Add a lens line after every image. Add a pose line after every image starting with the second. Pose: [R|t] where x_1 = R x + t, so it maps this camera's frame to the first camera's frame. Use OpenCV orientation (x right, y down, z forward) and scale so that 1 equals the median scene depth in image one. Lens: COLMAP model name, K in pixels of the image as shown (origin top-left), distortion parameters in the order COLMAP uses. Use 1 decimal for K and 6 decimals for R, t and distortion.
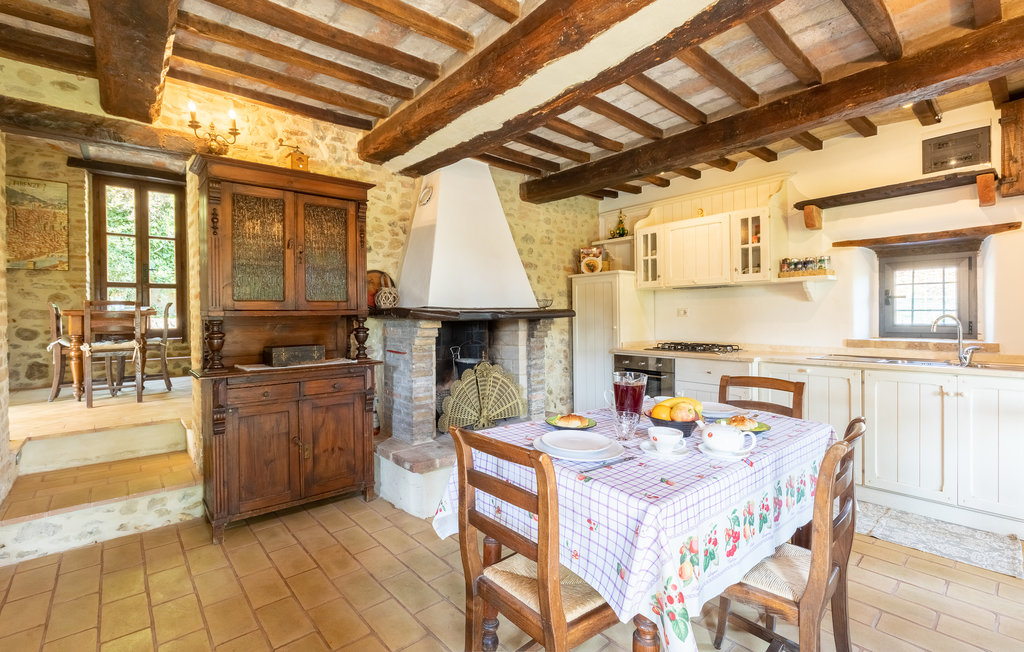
lens RADIAL K [[450.2, 0, 492.1], [0, 450.2, 312.6], [0, 0, 1]] dist [0.000654, -0.000076]
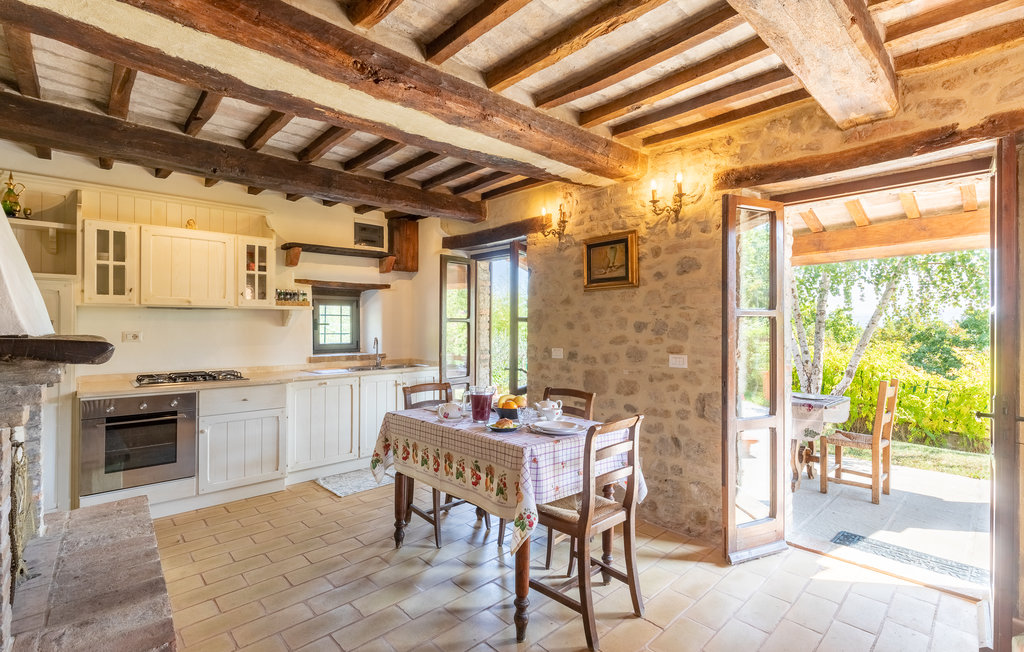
lens RADIAL K [[461.8, 0, 529.2], [0, 461.8, 324.4], [0, 0, 1]] dist [-0.003206, -0.000776]
pose [[-0.079956, 0.011433, 0.996733, -0.561603], [-0.004574, 0.999919, -0.011837, -0.020384], [-0.996788, -0.005505, -0.079897, 0.474873]]
